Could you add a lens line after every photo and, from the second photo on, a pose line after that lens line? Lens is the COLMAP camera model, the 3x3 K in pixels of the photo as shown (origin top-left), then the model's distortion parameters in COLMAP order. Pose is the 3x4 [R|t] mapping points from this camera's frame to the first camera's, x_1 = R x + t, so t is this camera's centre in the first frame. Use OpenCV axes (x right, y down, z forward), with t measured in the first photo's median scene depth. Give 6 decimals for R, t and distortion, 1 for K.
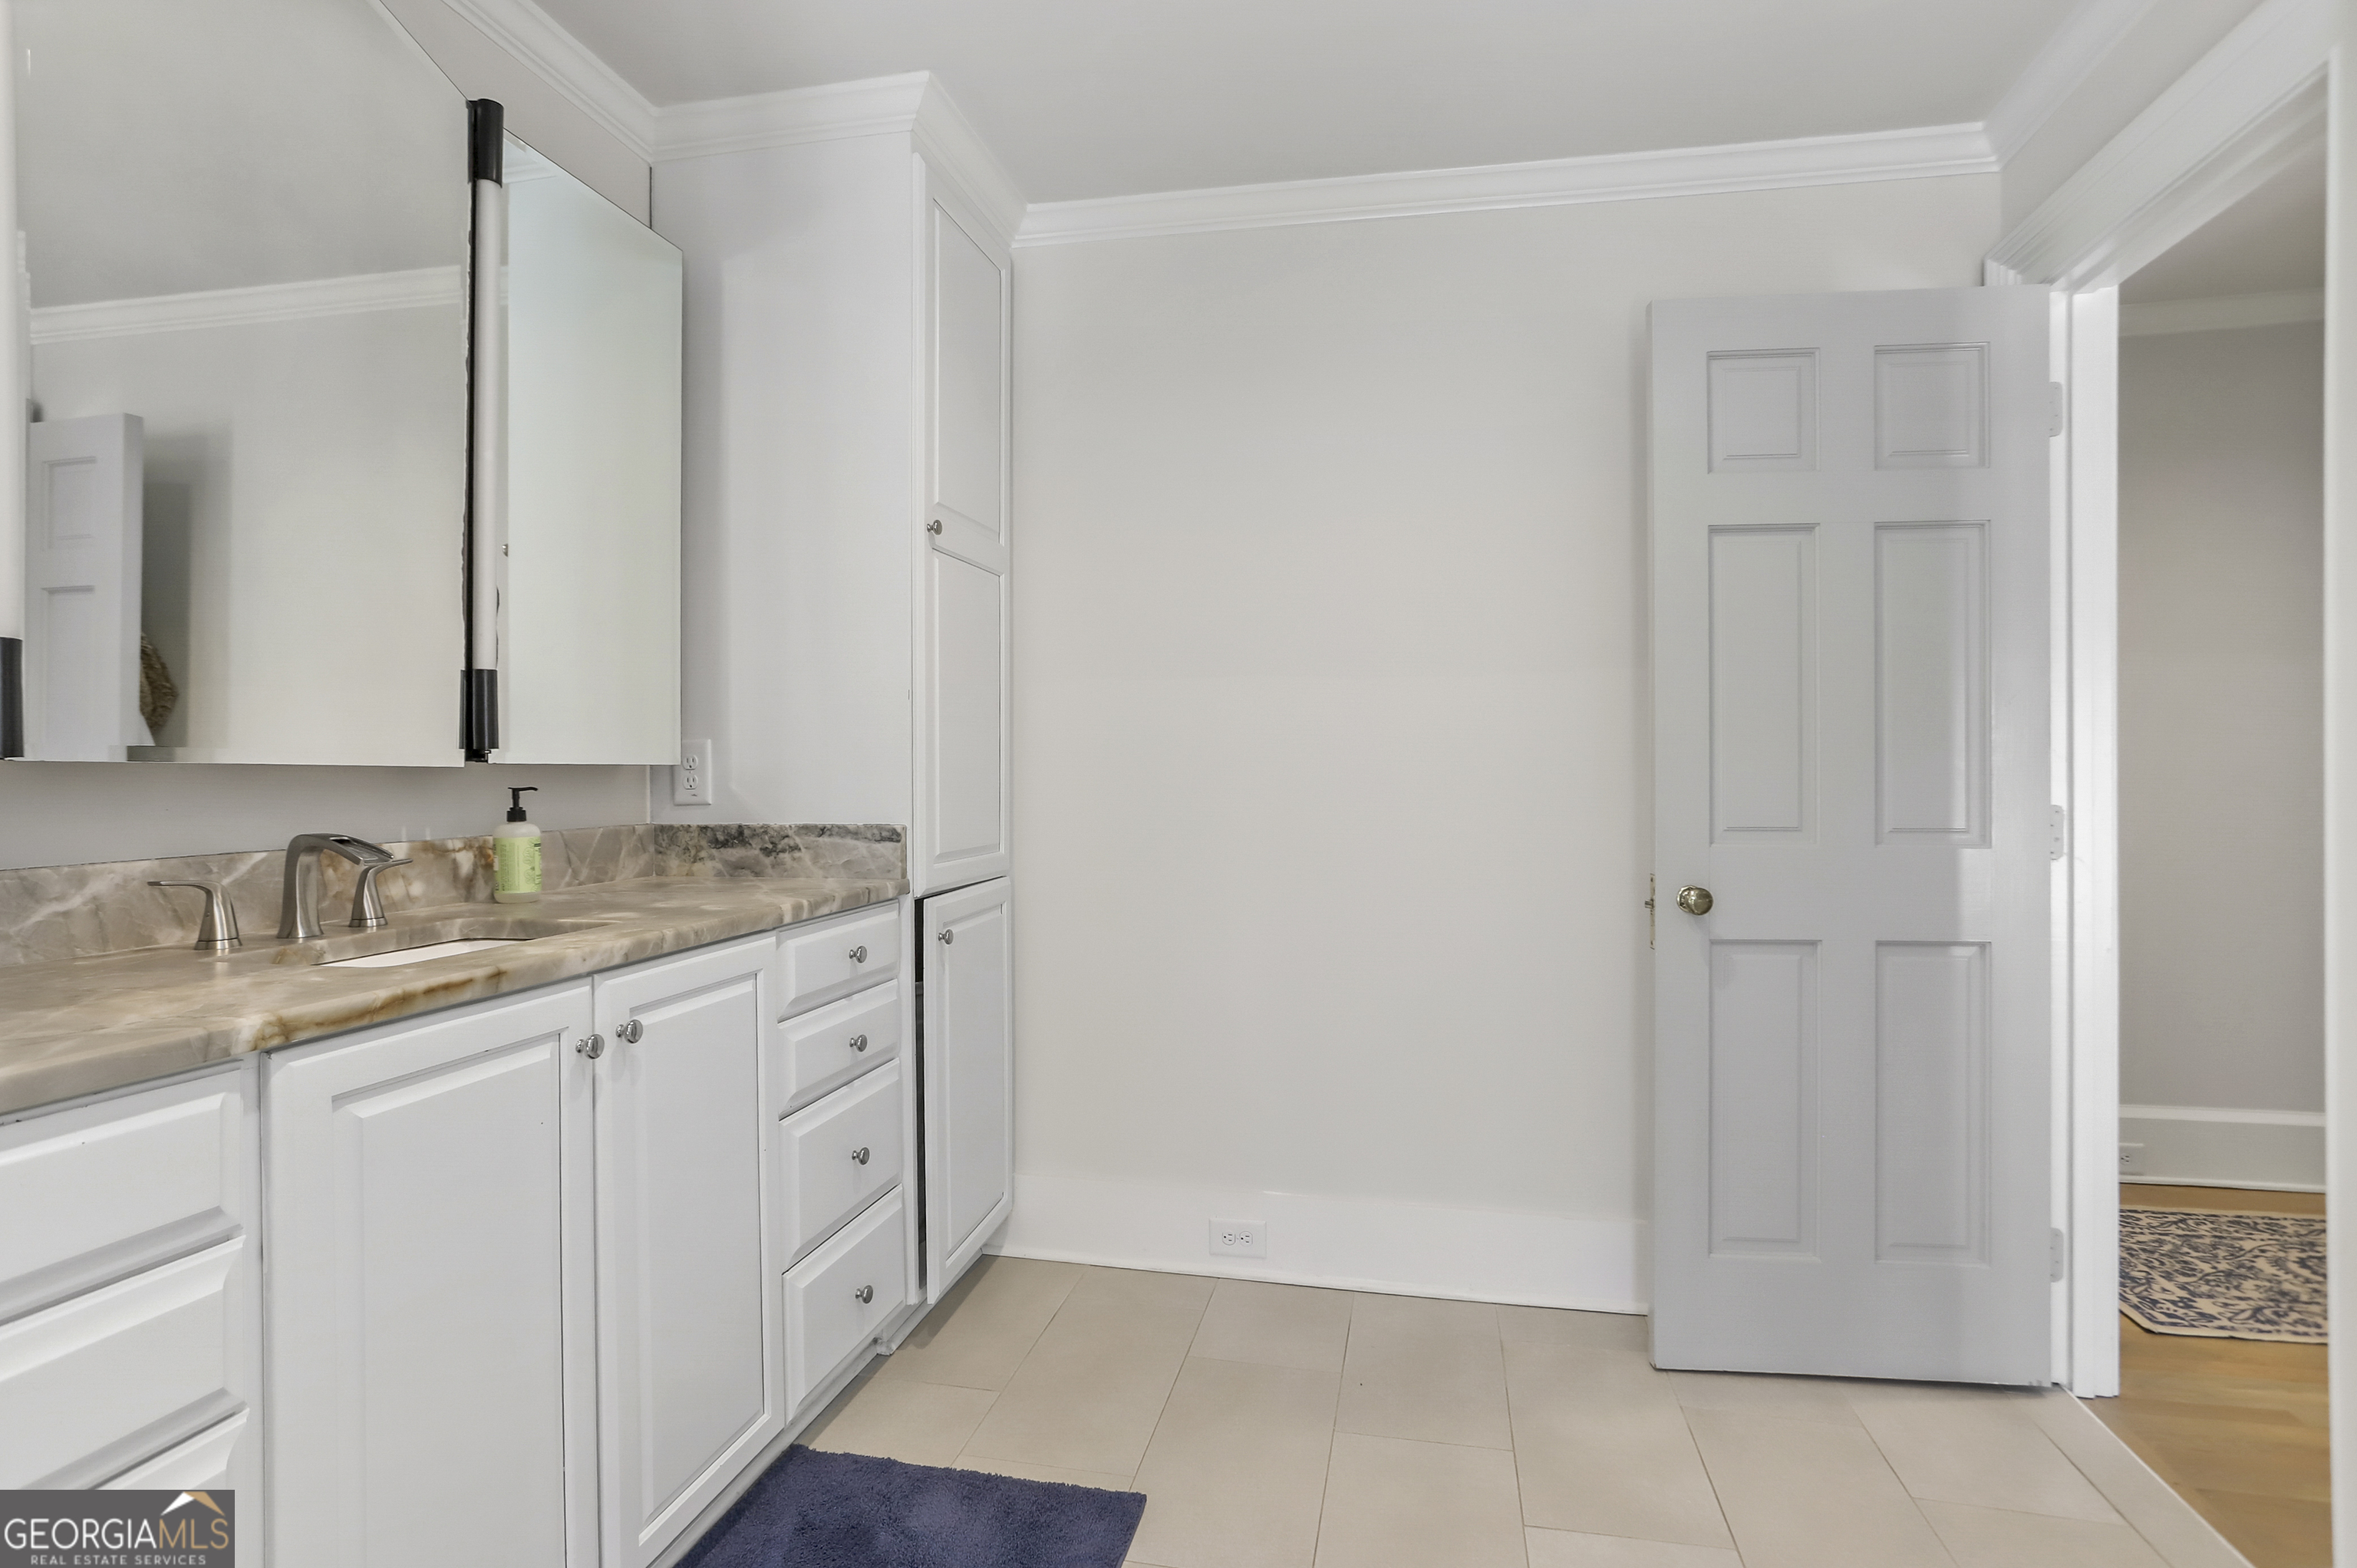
lens RADIAL K [[1167.4, 0, 1205.1], [0, 1167.4, 761.0], [0, 0, 1]] dist [-0.055192, 0.032785]
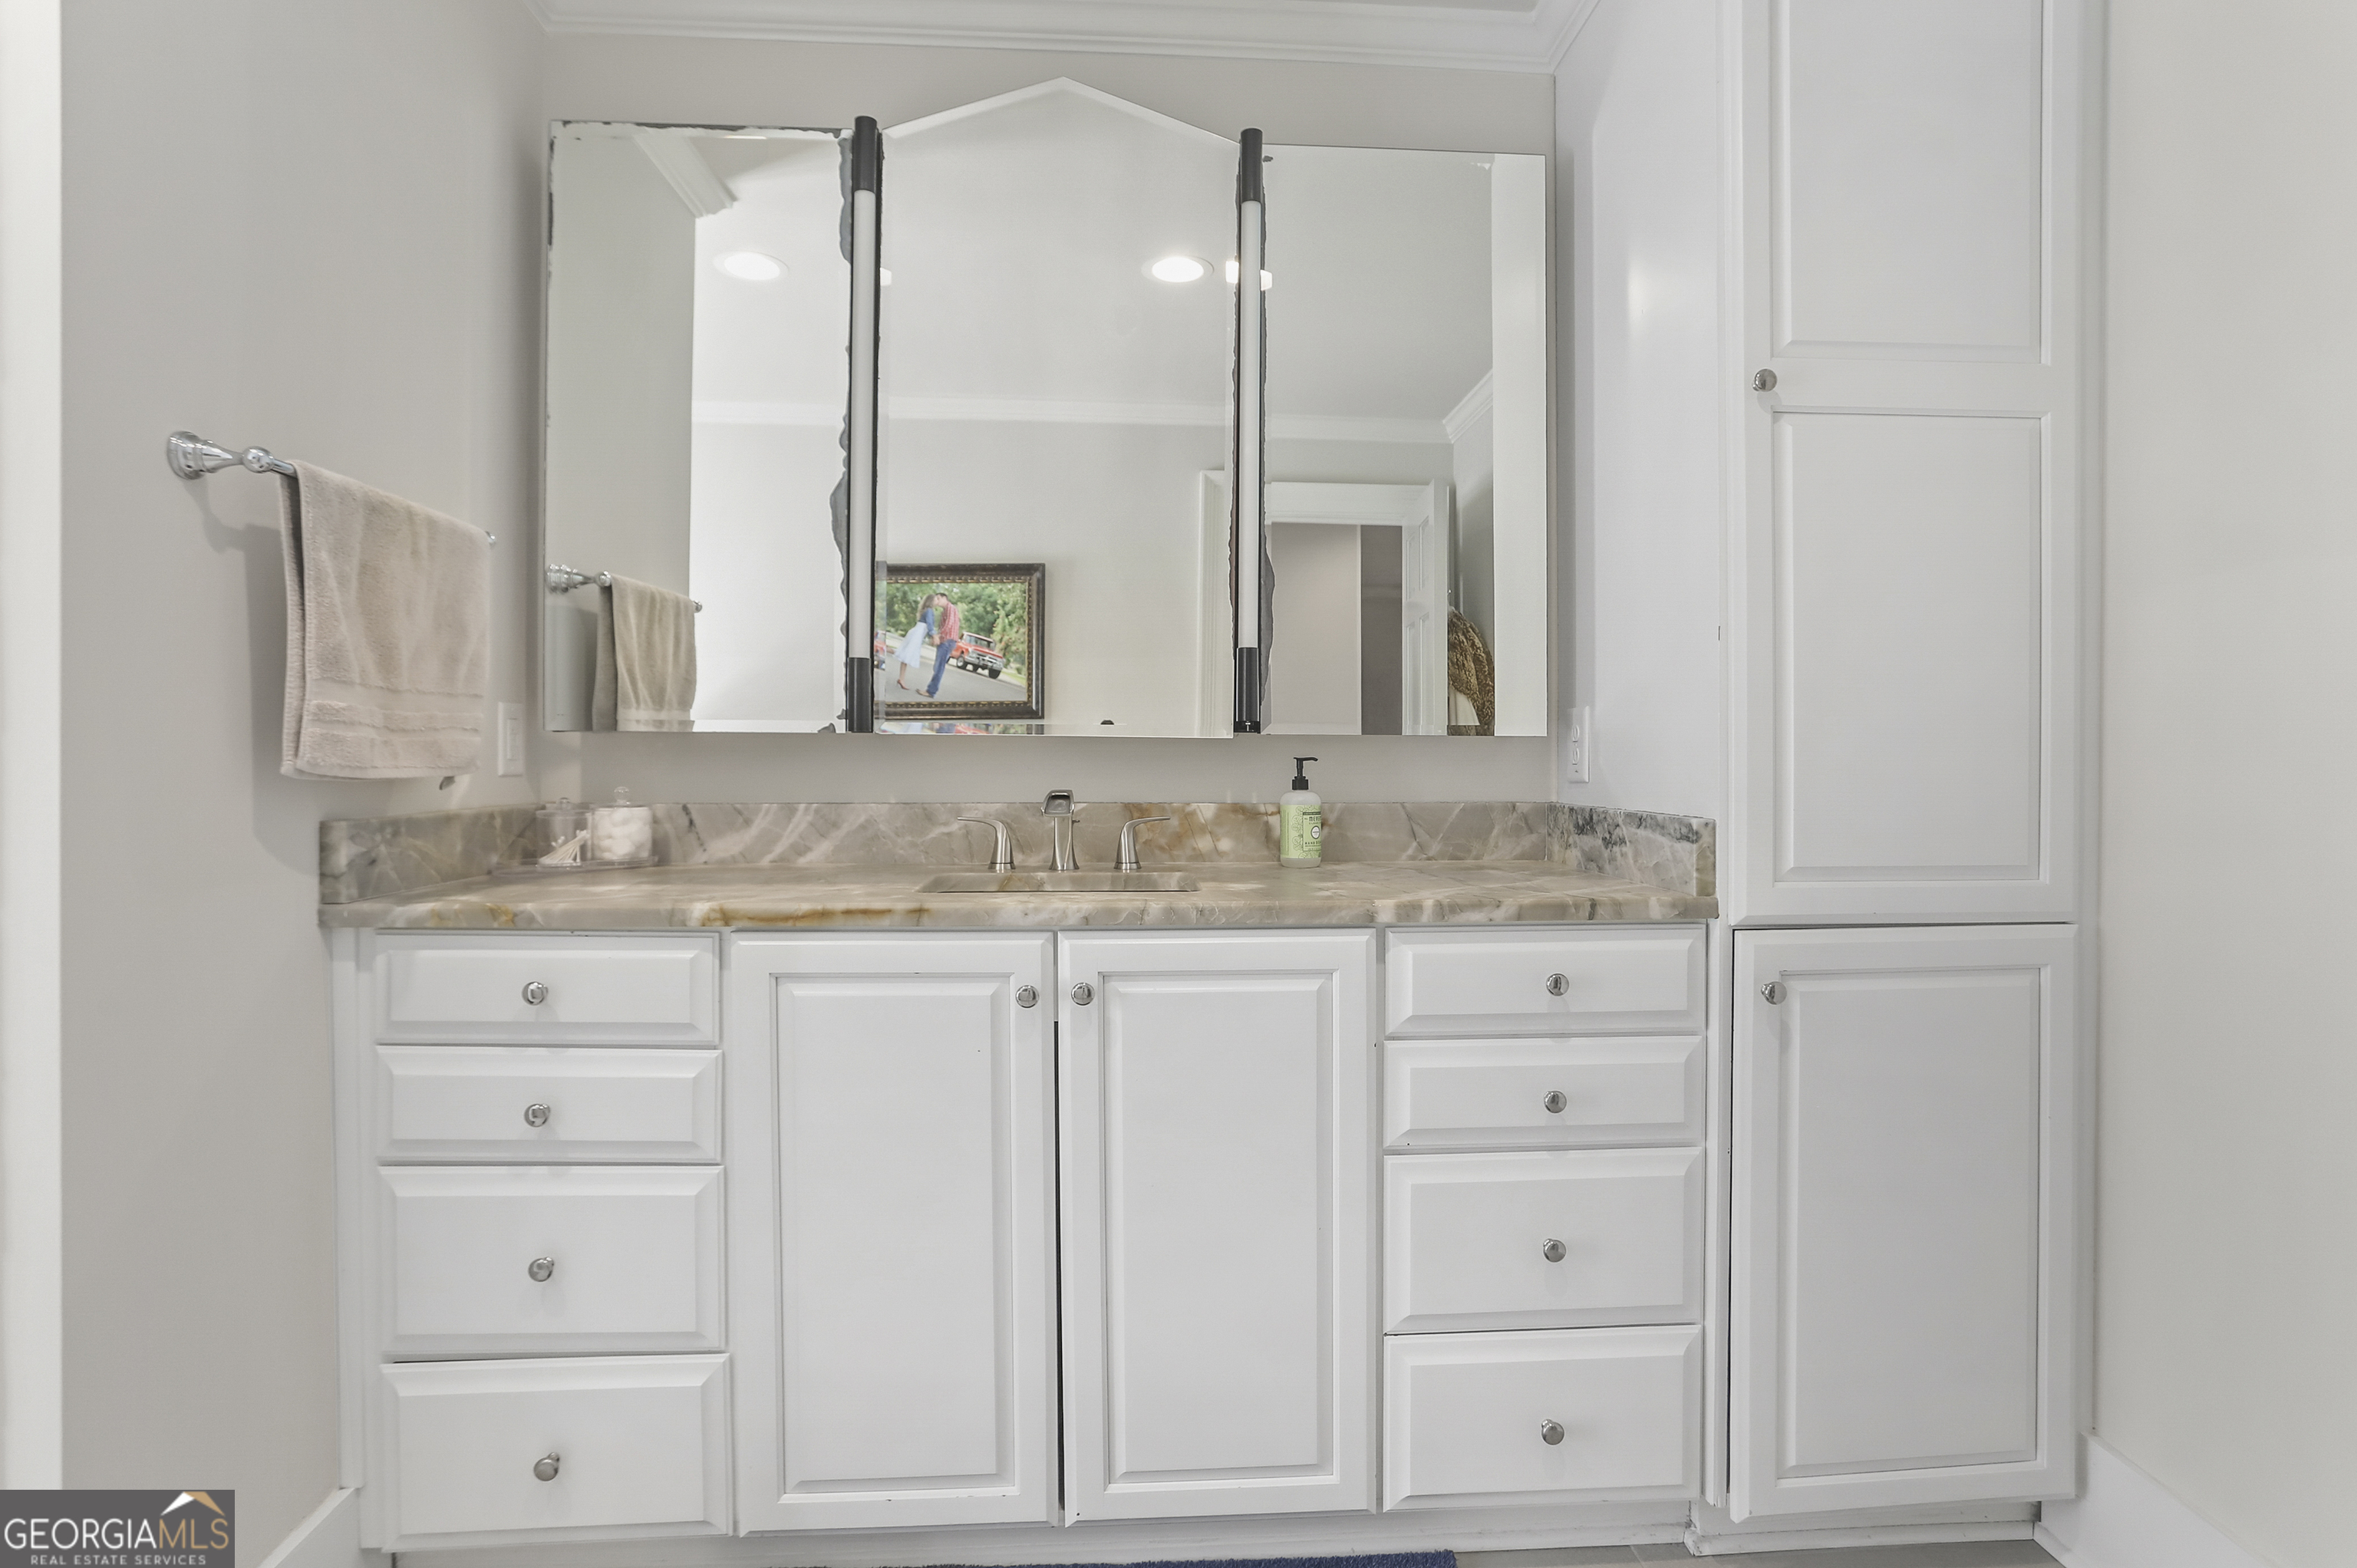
lens RADIAL K [[1167.4, 0, 1205.1], [0, 1167.4, 761.0], [0, 0, 1]] dist [-0.055192, 0.032785]
pose [[0.256198, 0.013454, -0.966531, 0.423743], [0.004748, 0.999874, 0.015177, 0.010092], [0.966613, -0.008477, 0.256102, 0.671498]]
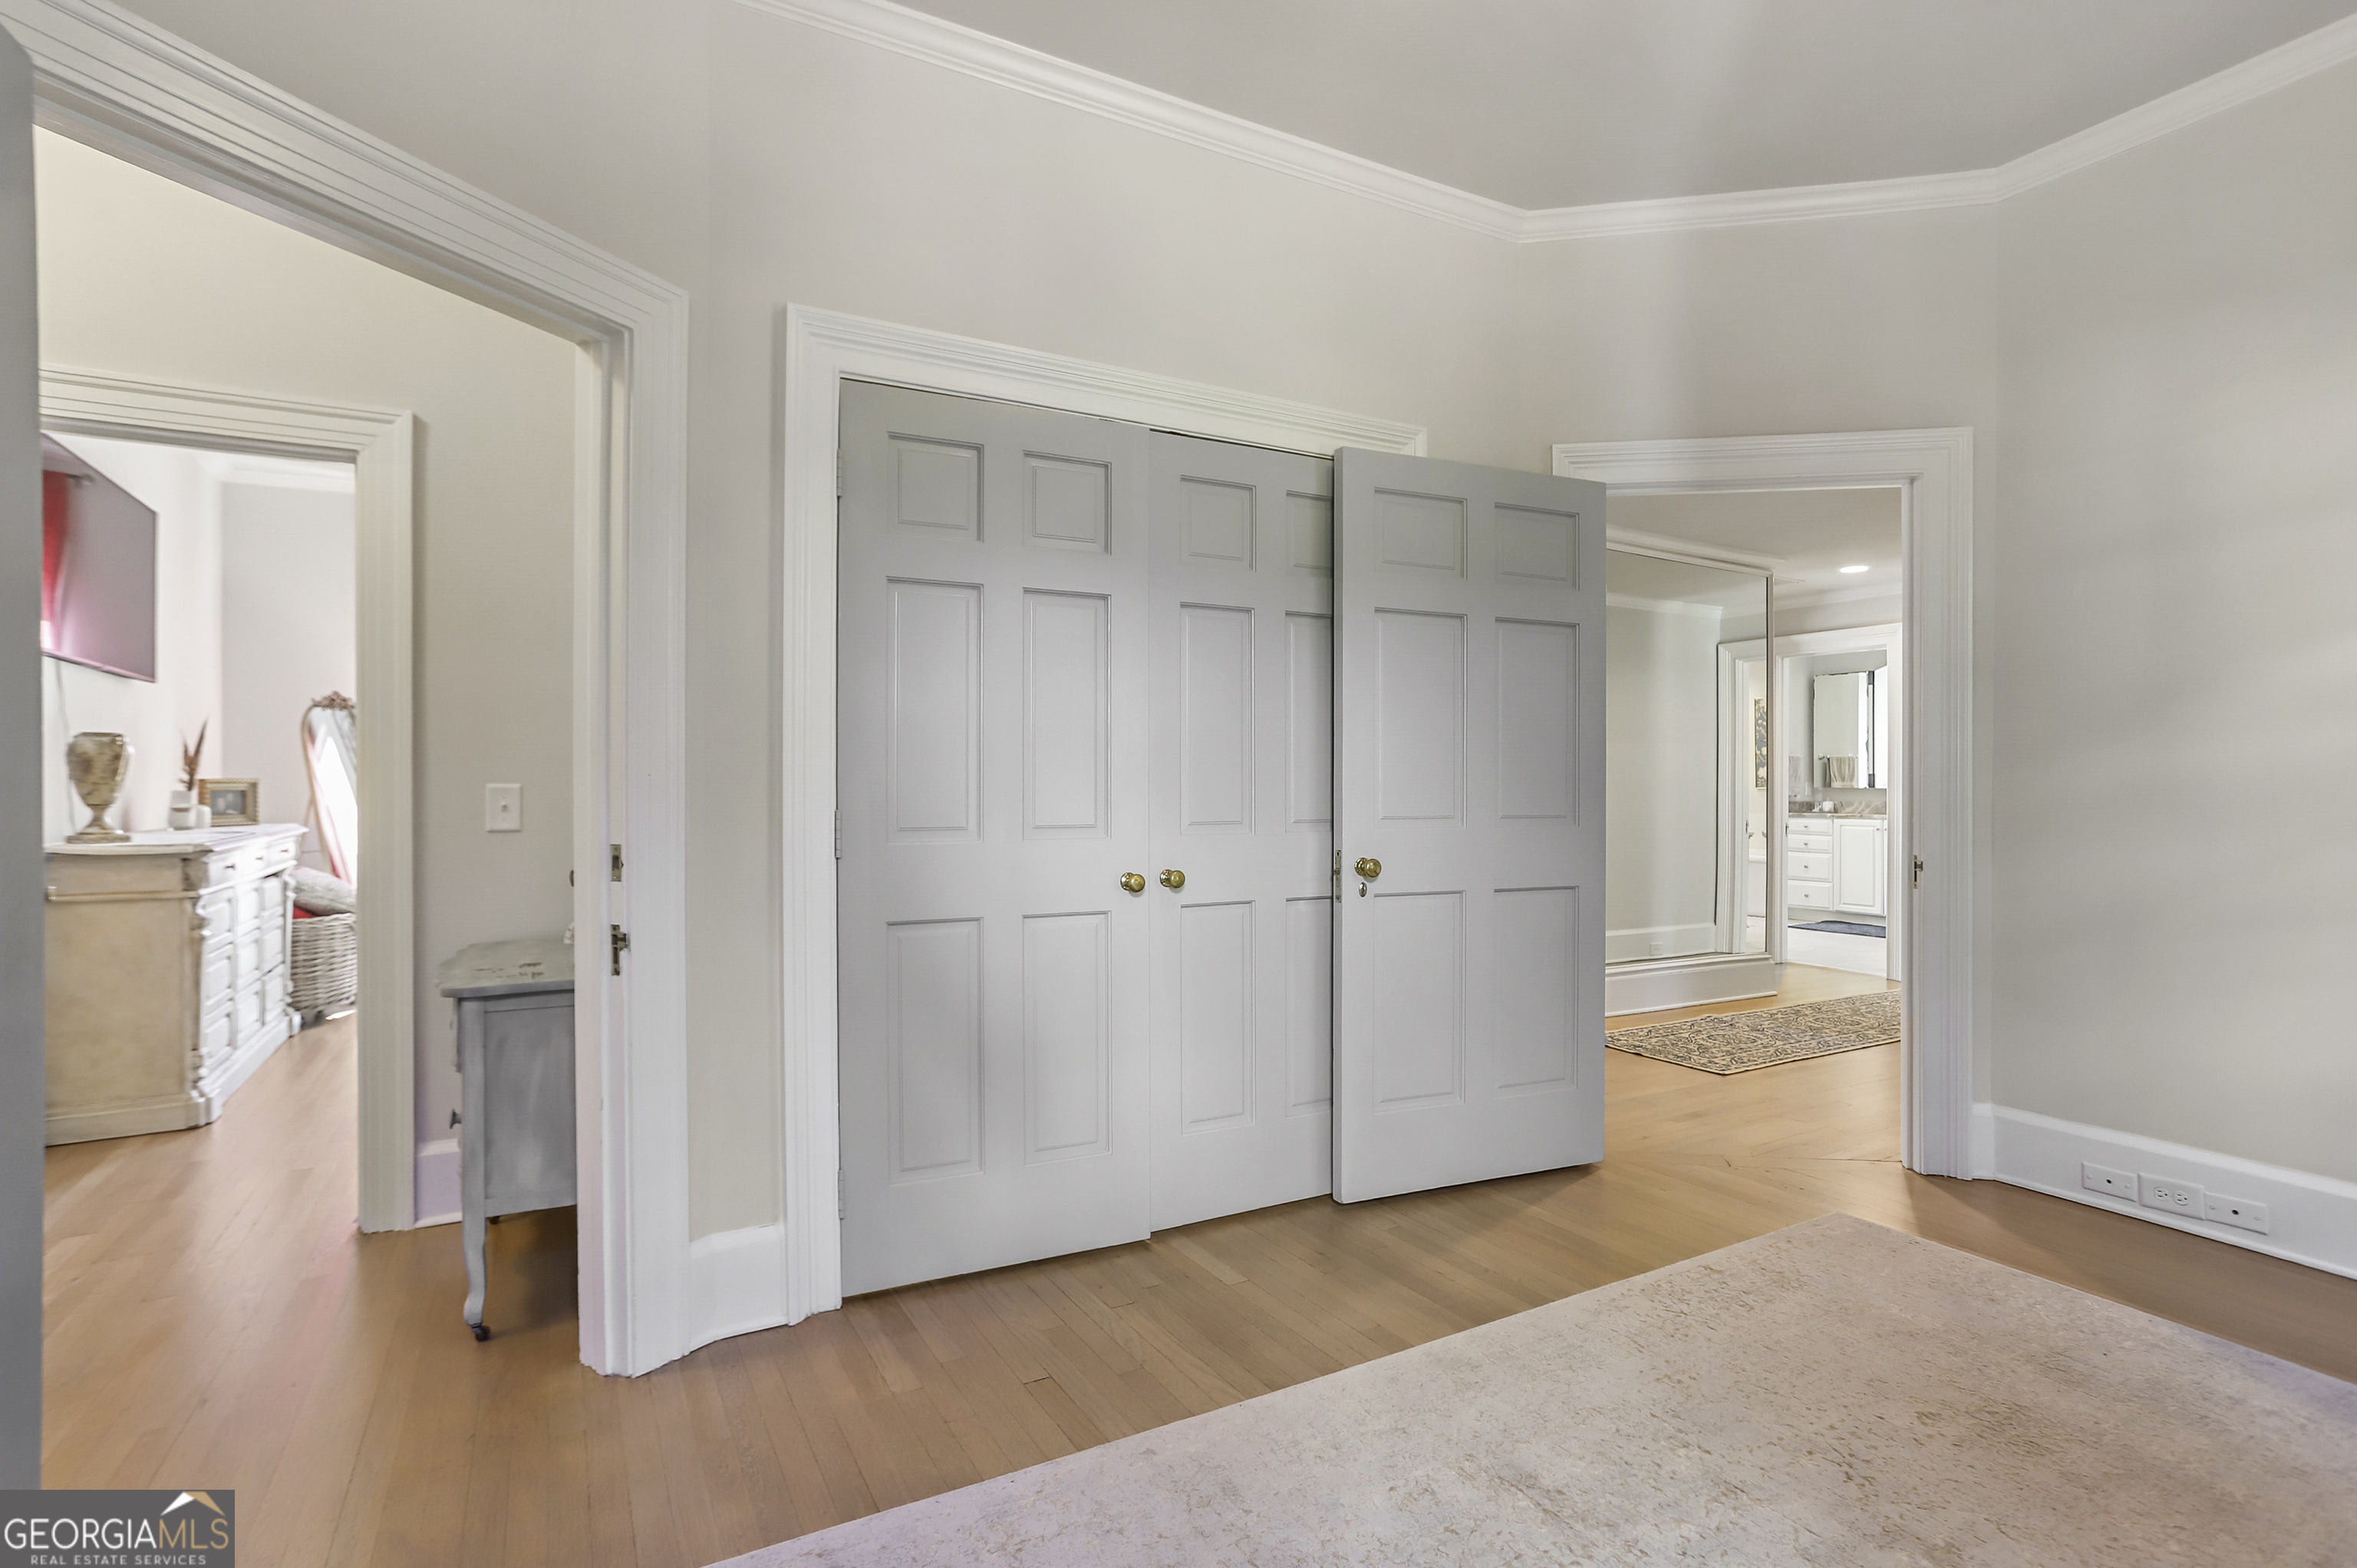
lens RADIAL K [[1123.0, 0, 1174.1], [0, 1123.0, 788.7], [0, 0, 1]] dist [0.000614, 0.000181]
pose [[-0.762799, 0.001228, -0.646635, 5.598531], [0.003517, 0.999991, -0.002251, 0.002472], [0.646627, -0.003991, -0.762796, 2.676328]]
